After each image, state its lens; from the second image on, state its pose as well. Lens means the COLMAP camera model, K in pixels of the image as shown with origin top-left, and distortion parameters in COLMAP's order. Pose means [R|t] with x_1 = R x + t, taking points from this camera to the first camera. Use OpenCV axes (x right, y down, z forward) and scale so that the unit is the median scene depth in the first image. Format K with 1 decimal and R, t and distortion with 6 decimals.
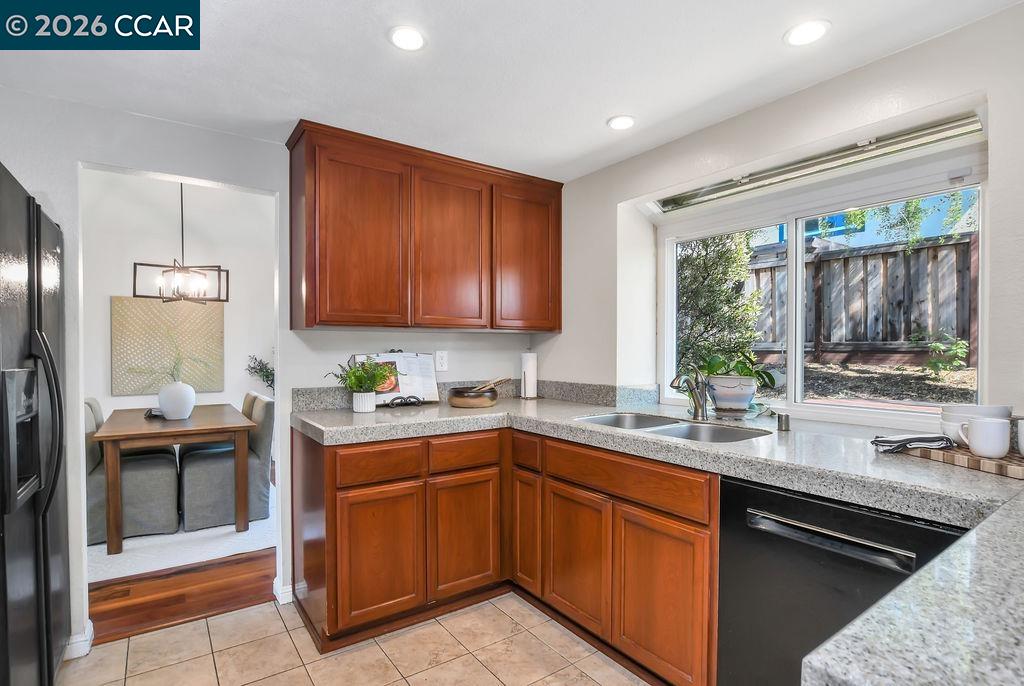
lens RADIAL K [[500.9, 0, 510.6], [0, 500.9, 352.4], [0, 0, 1]] dist [-0.009050, -0.001976]
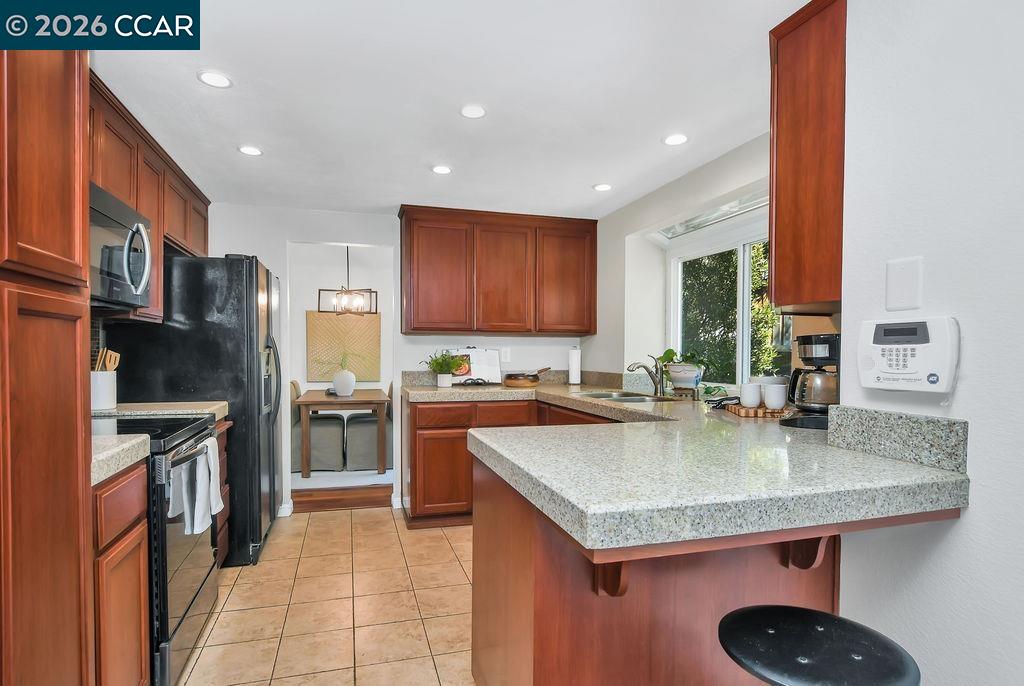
lens RADIAL K [[500.9, 0, 512.7], [0, 500.9, 351.5], [0, 0, 1]] dist [-0.009050, -0.001976]
pose [[0.957454, 0.002833, -0.288573, 0.303057], [-0.005340, 0.999955, -0.007903, 0.019819], [0.288537, 0.009108, 0.957425, -0.348138]]
